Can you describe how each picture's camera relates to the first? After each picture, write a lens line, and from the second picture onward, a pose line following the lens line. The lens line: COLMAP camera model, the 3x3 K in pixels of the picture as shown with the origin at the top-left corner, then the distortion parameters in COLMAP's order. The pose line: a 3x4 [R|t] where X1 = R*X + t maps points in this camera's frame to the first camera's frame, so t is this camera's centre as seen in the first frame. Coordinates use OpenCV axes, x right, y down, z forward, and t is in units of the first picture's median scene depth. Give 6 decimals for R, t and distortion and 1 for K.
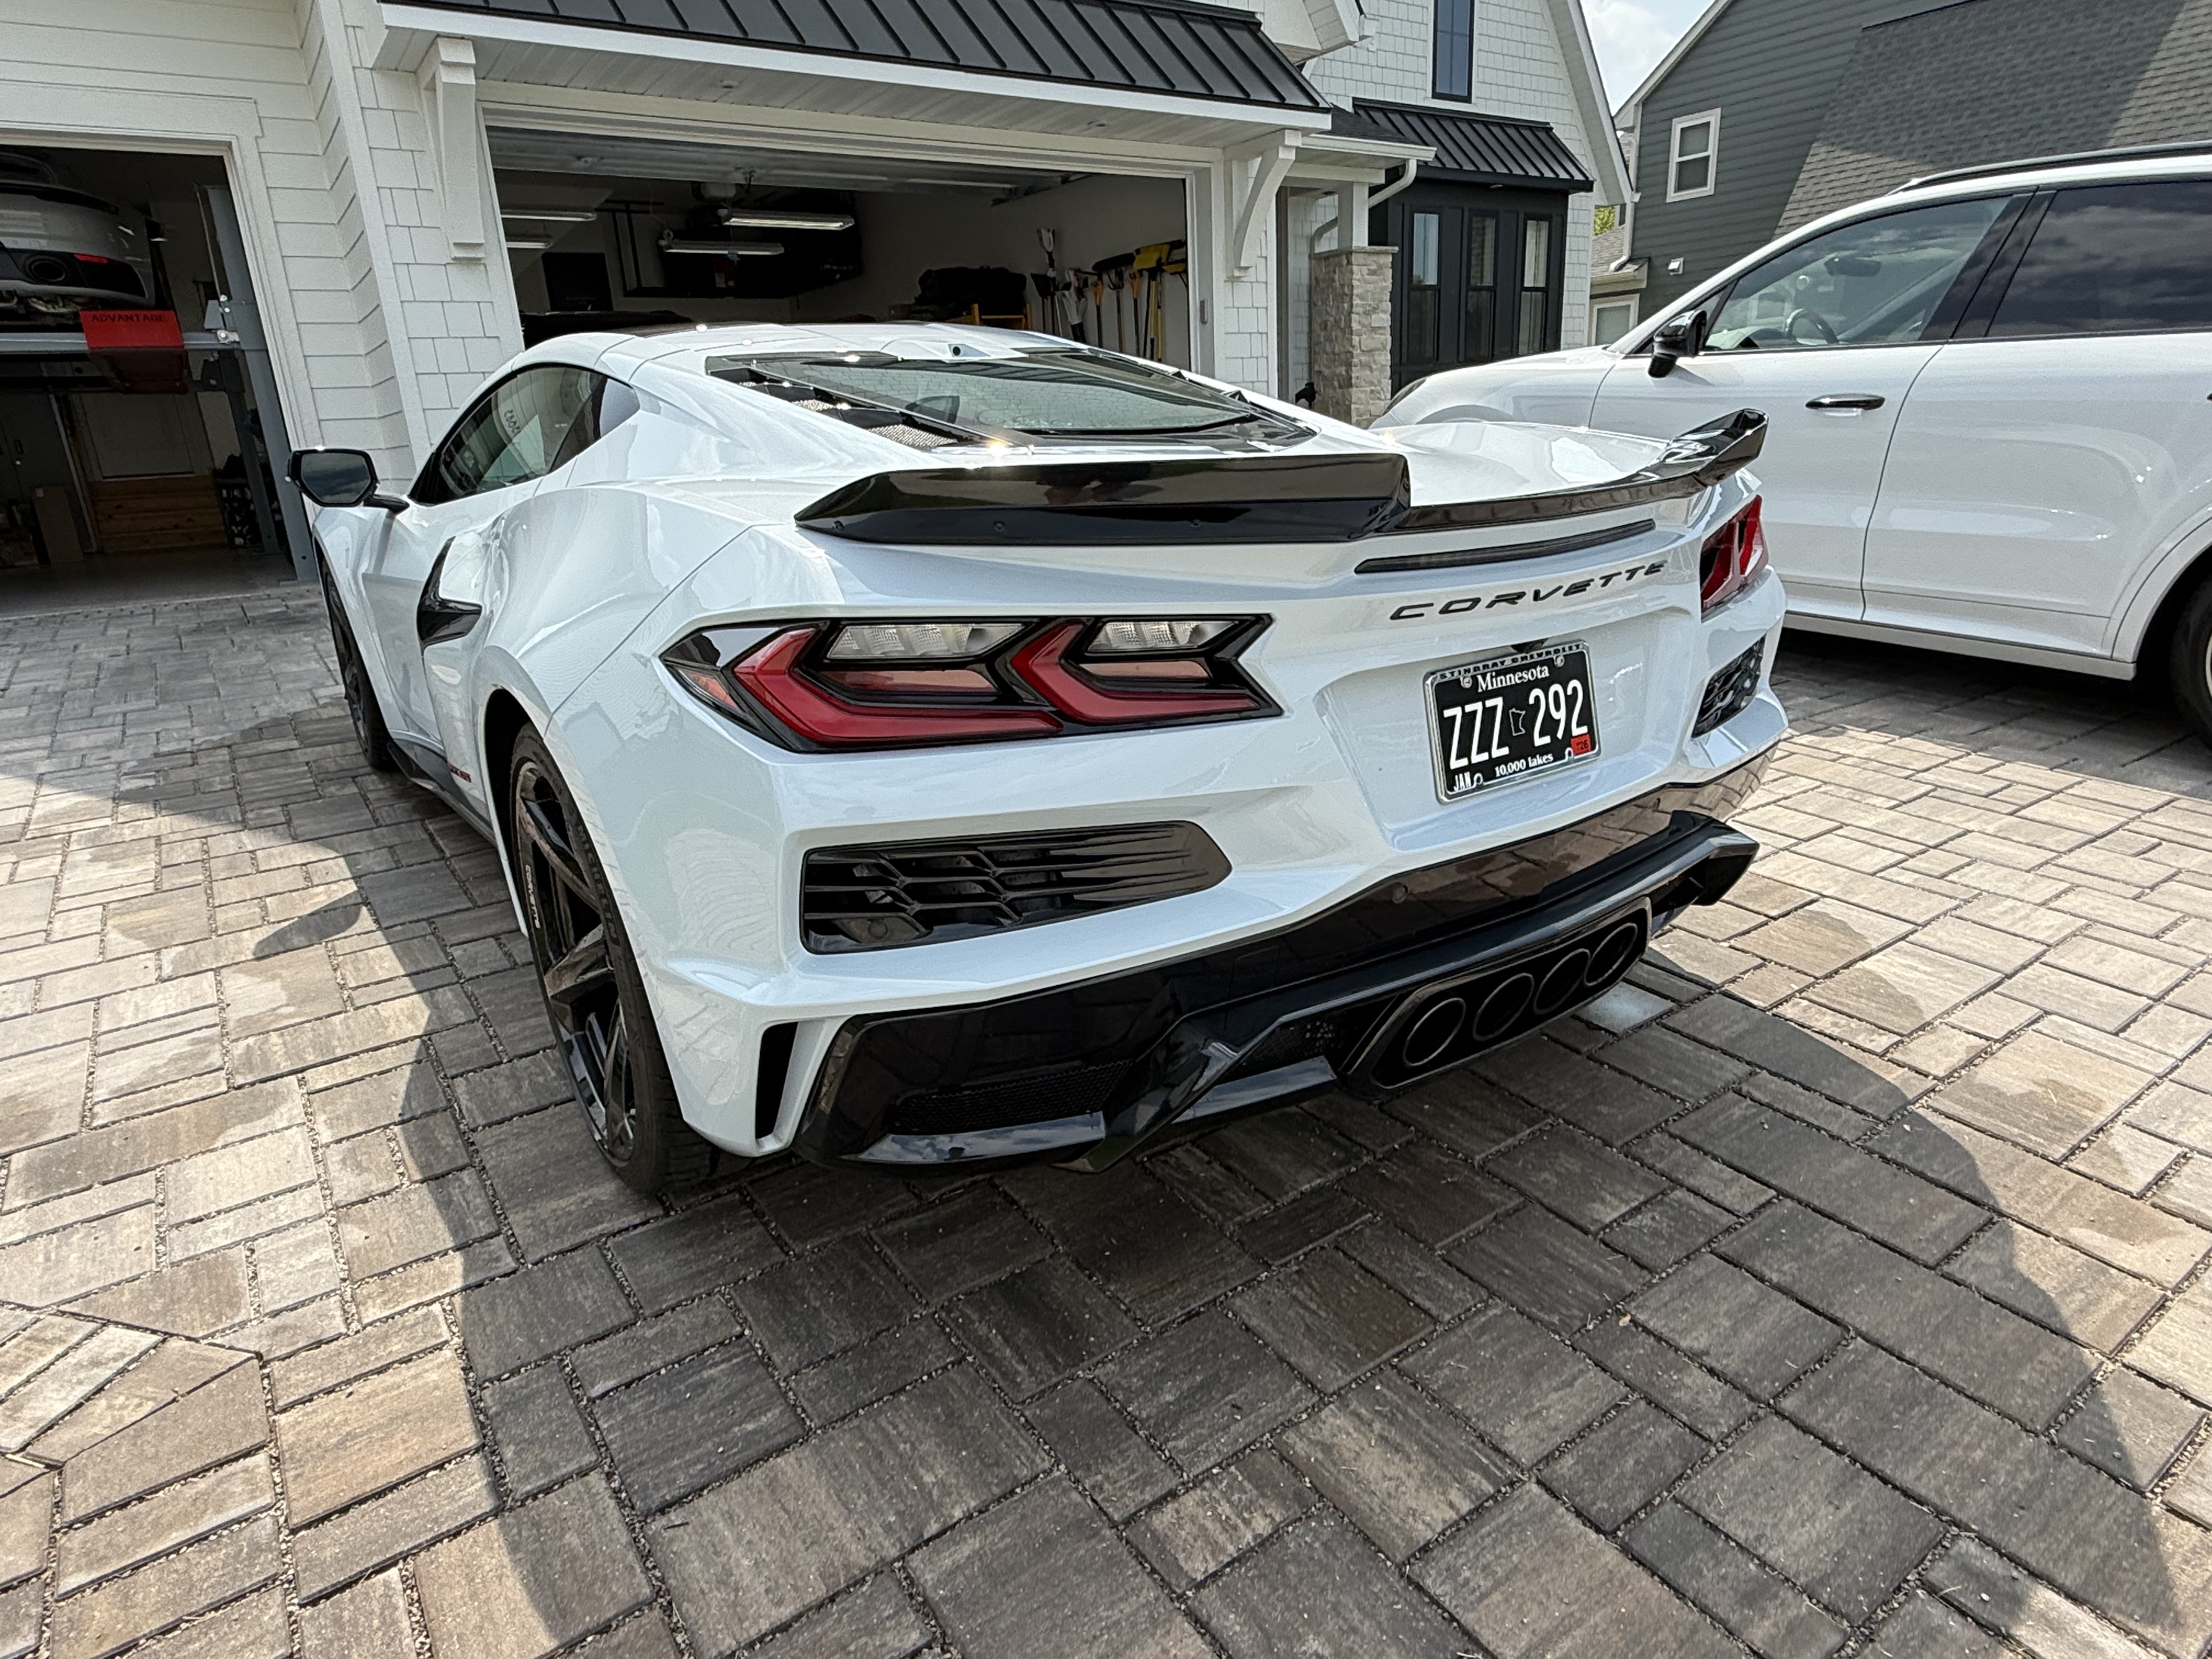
lens RADIAL K [[1280.0, 0, 1101.9], [0, 1280.0, 836.2], [0, 0, 1]] dist [0.000618, -0.000167]
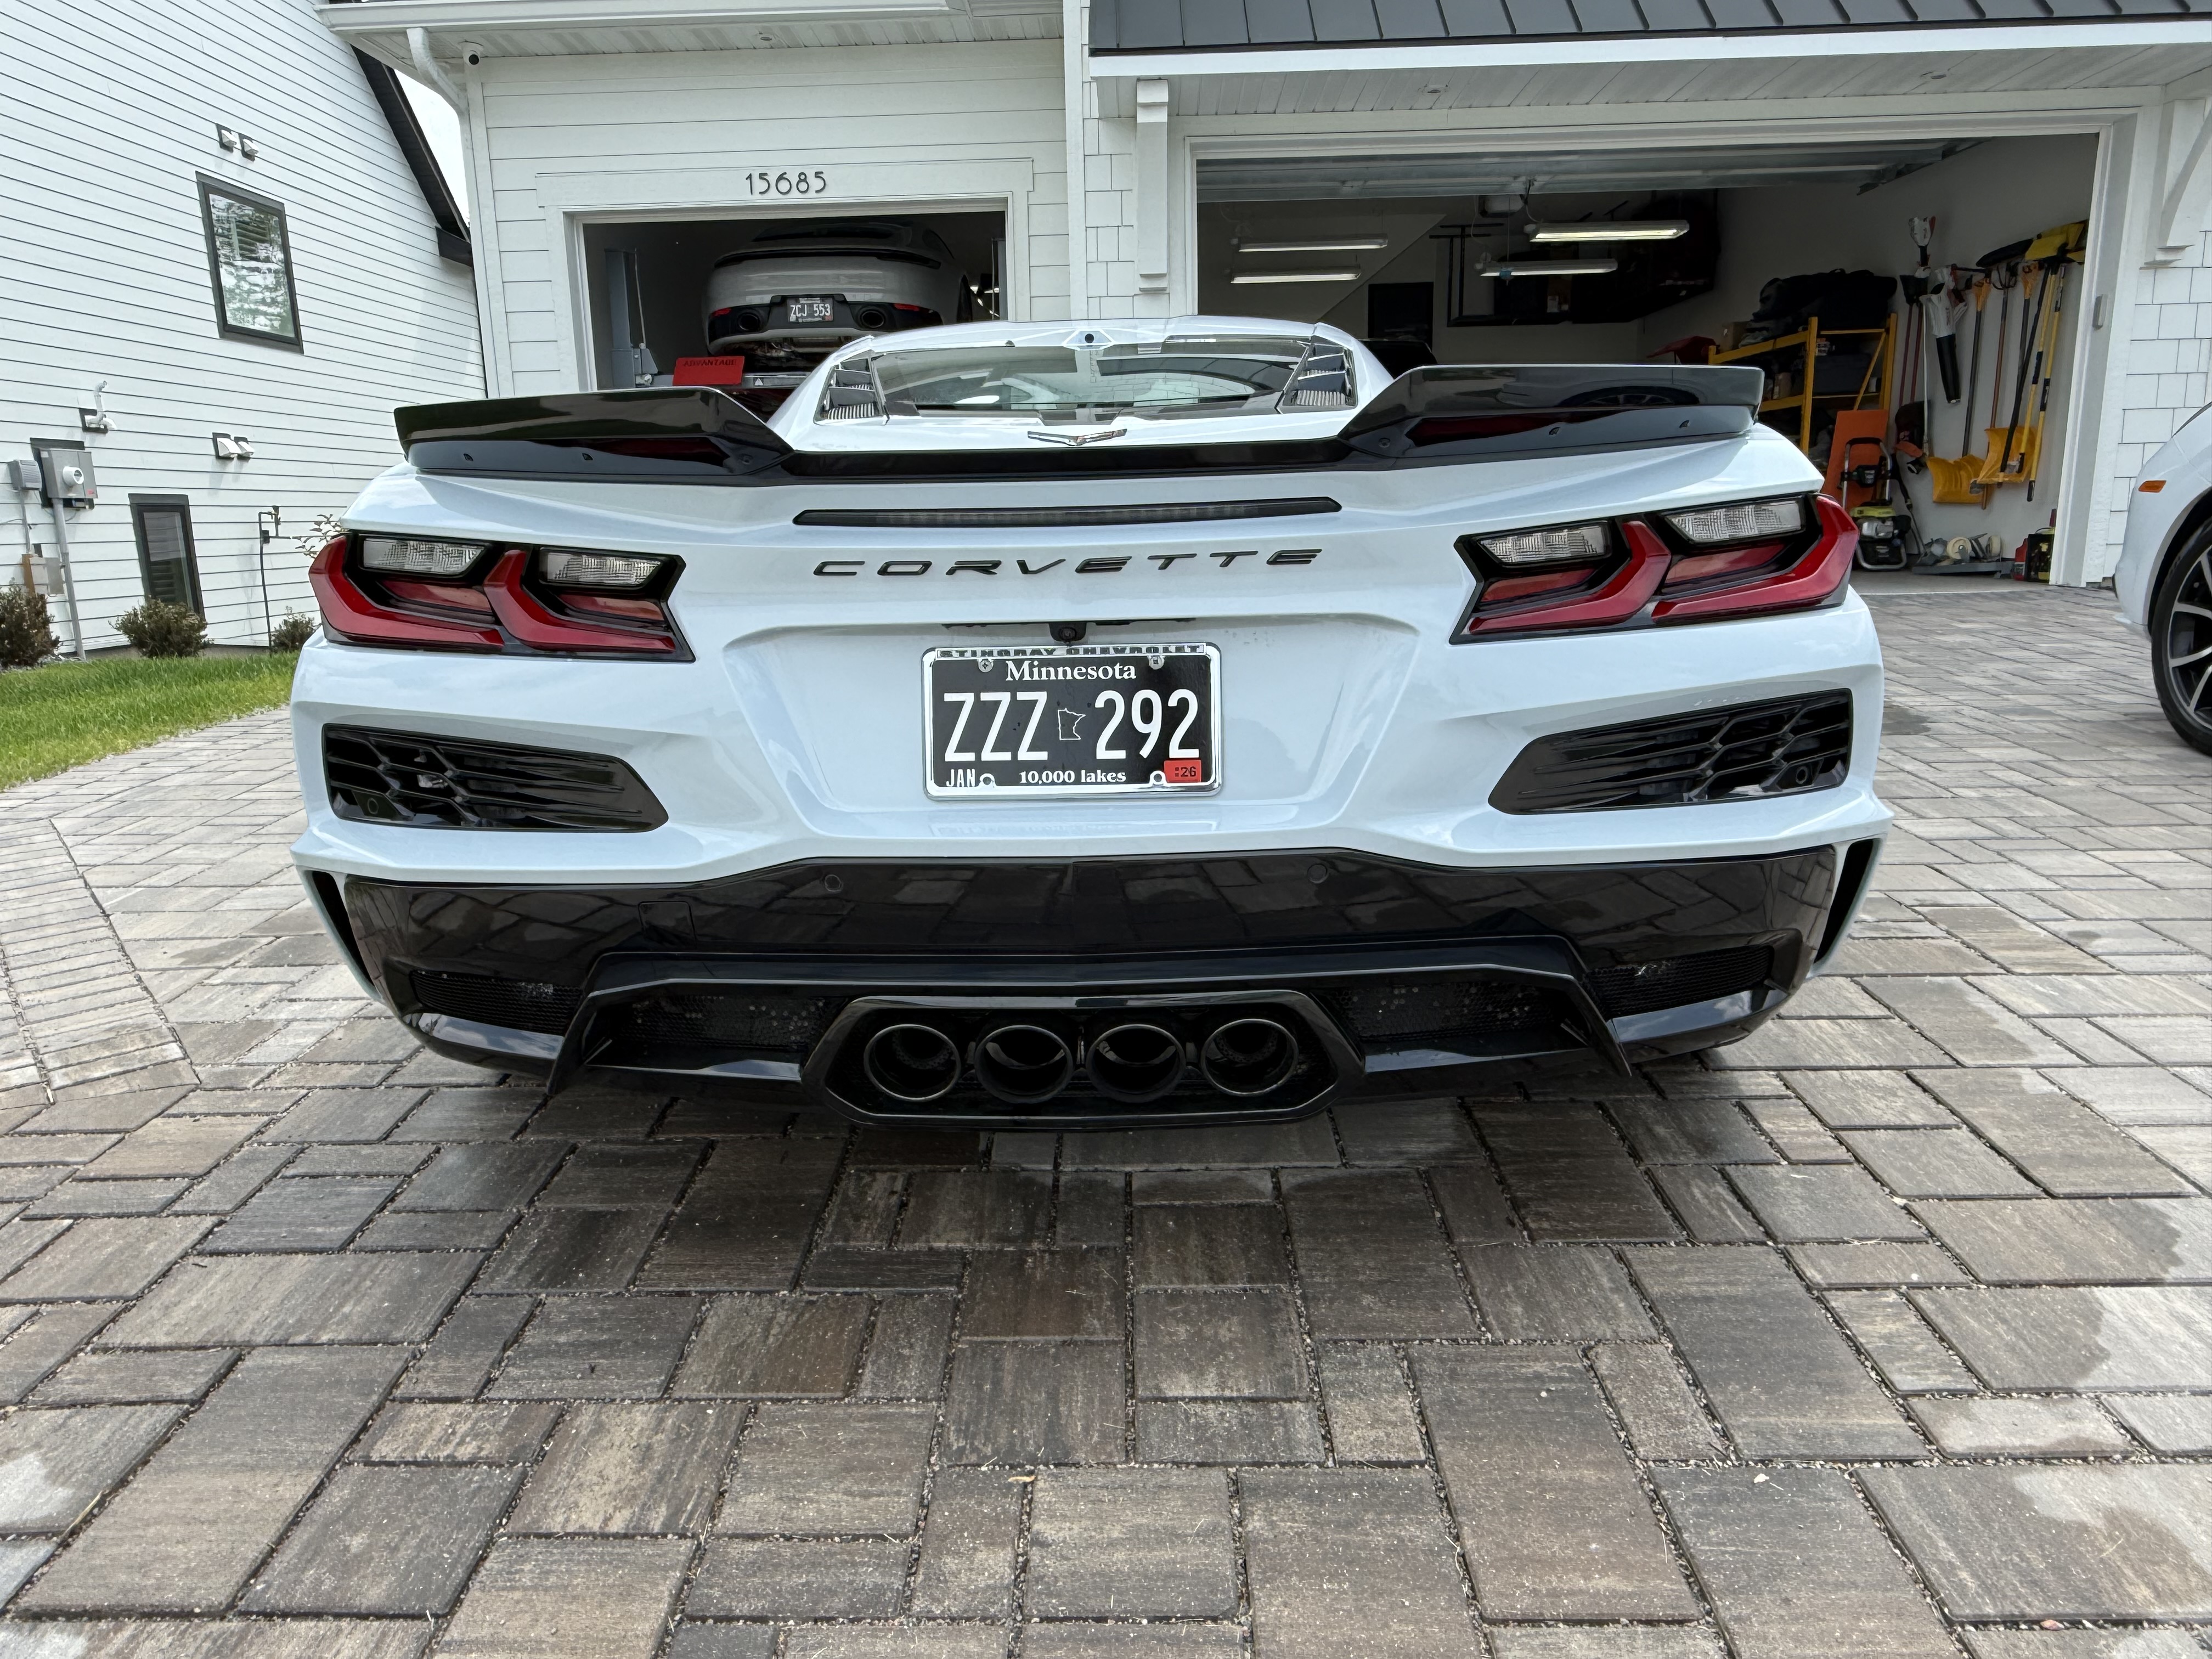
lens RADIAL K [[1490.7, 0, 1094.3], [0, 1490.7, 842.4], [0, 0, 1]] dist [-0.000573, 0.001010]
pose [[0.805807, 0.159273, -0.570357, 0.690029], [-0.198225, 0.980136, -0.006350, -0.008648], [0.558016, 0.118176, 0.821372, 0.166944]]
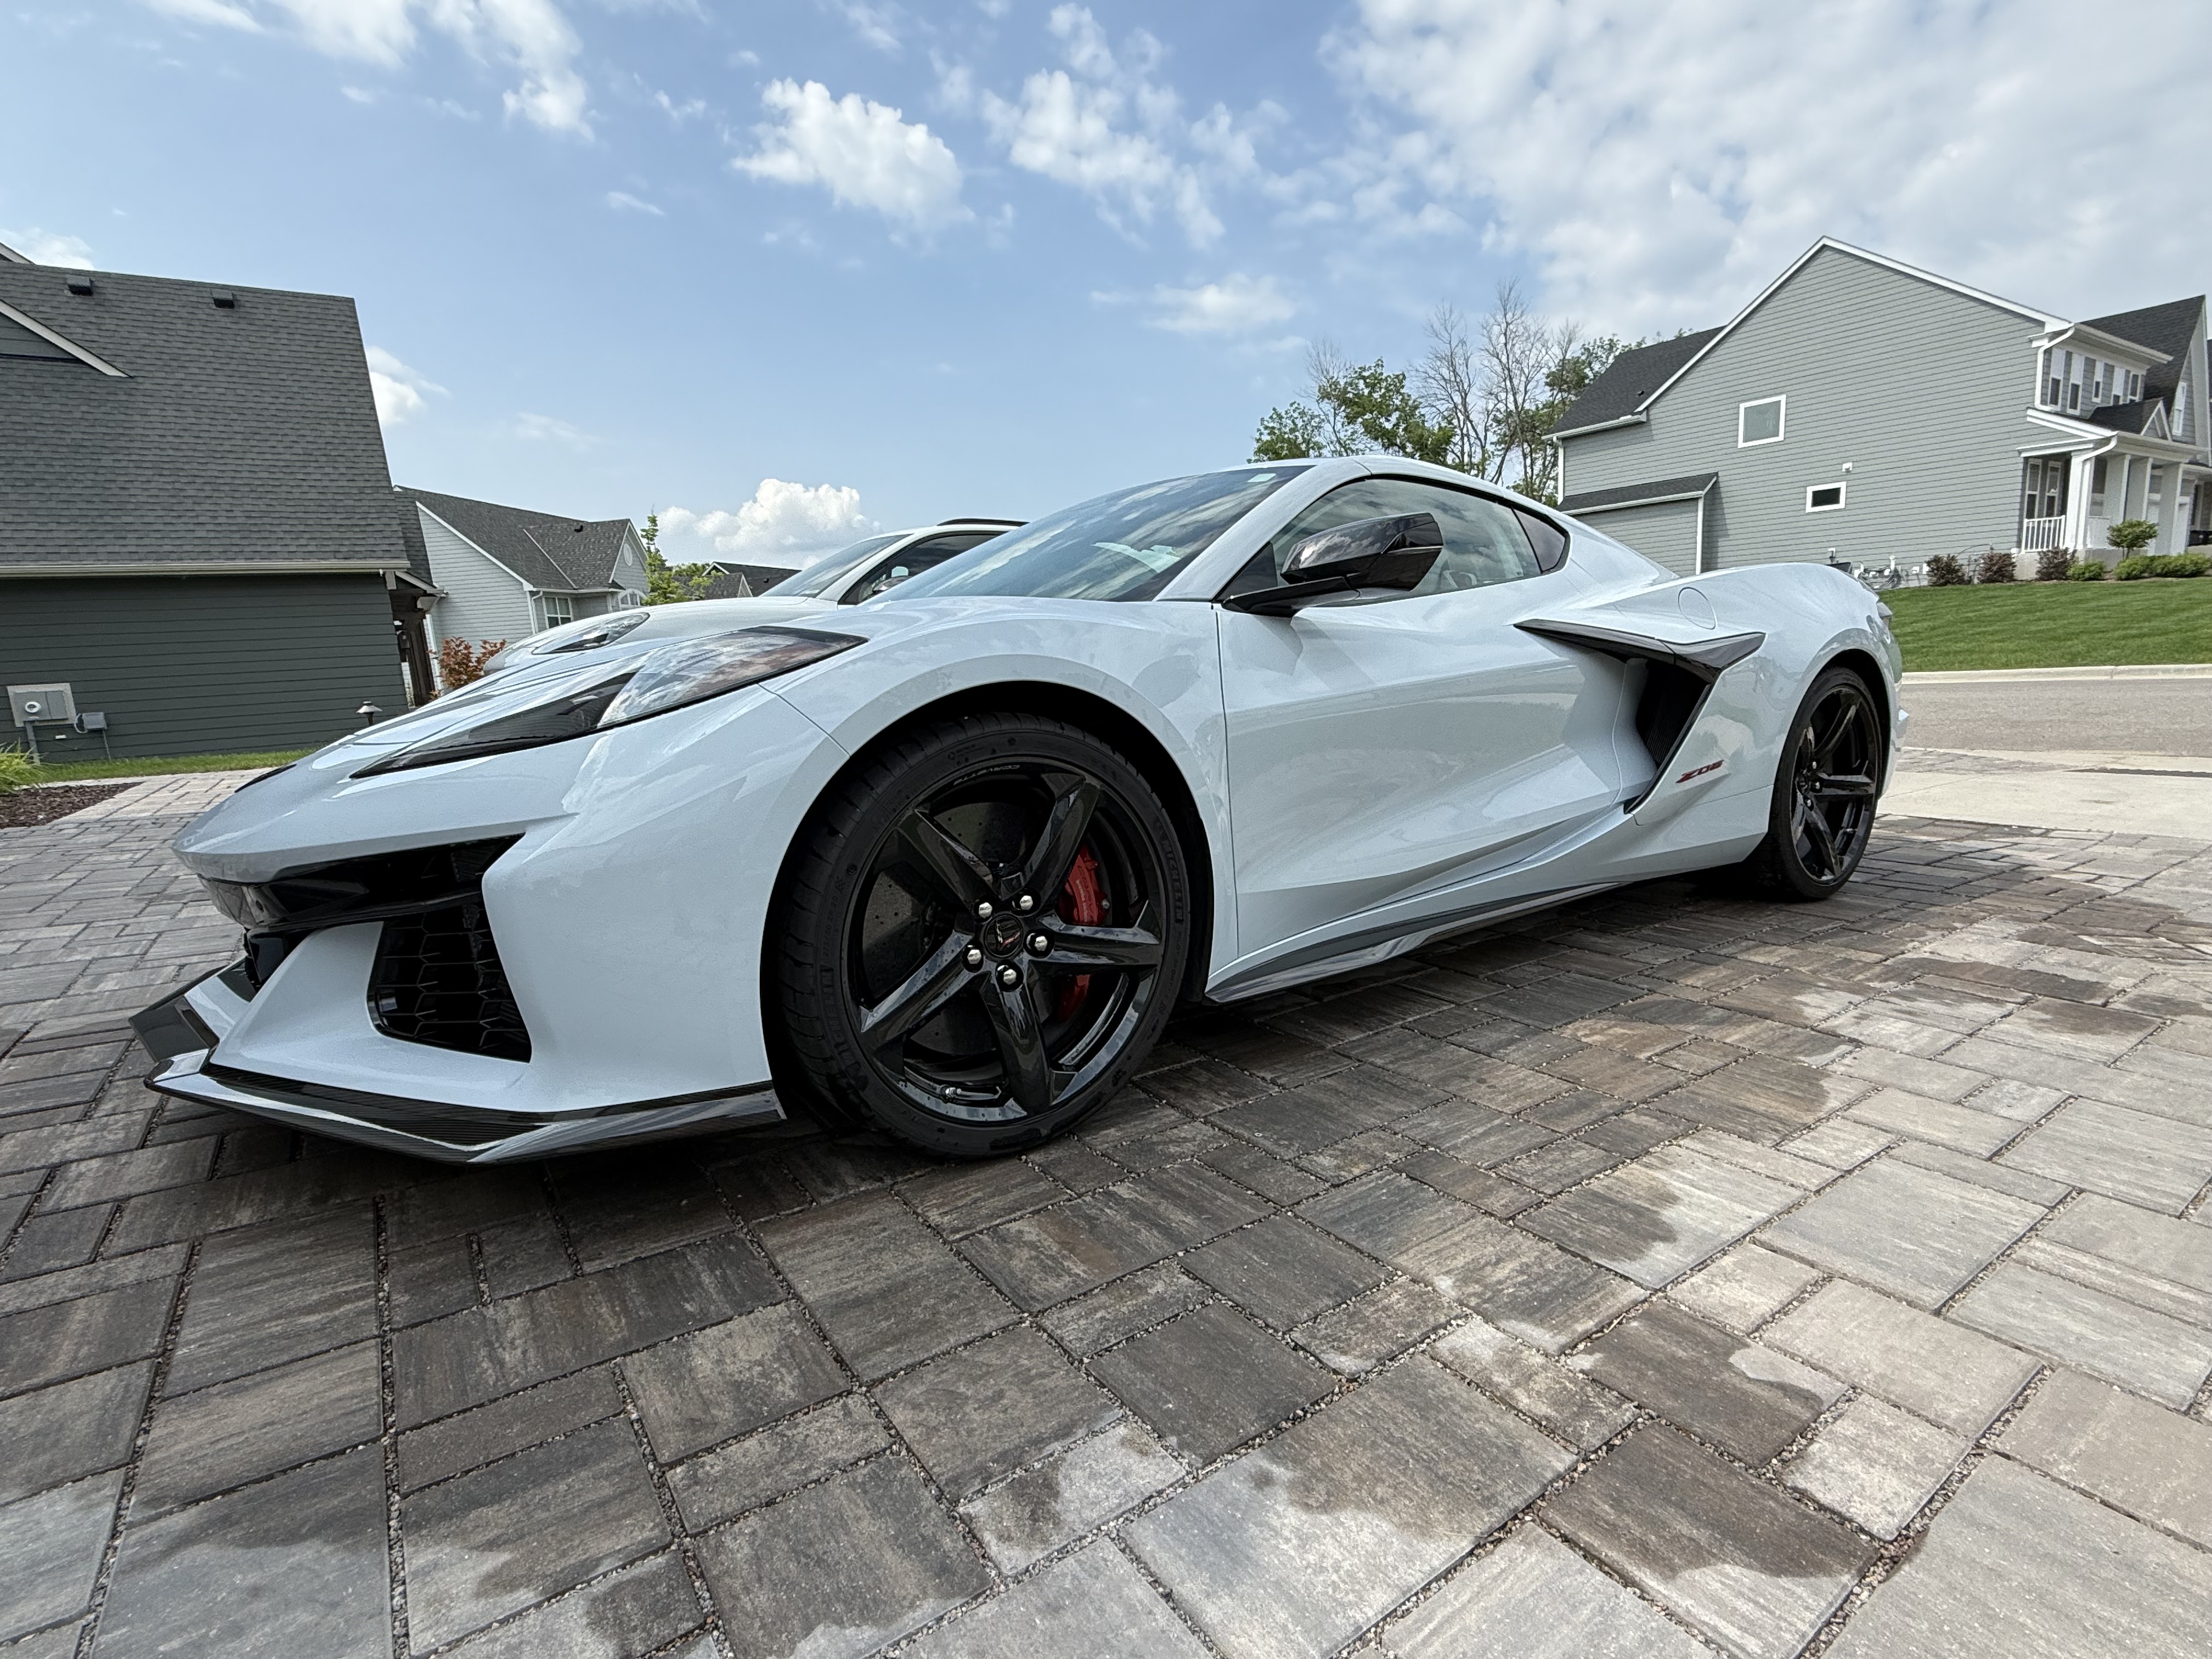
lens RADIAL K [[1063.5, 0, 1105.1], [0, 1063.5, 829.5], [0, 0, 1]] dist [-0.000883, 0.000679]
pose [[0.008322, -0.123006, 0.992371, -1.836790], [0.360603, 0.926000, 0.111755, -0.389077], [-0.932682, 0.356922, 0.052063, 1.752278]]
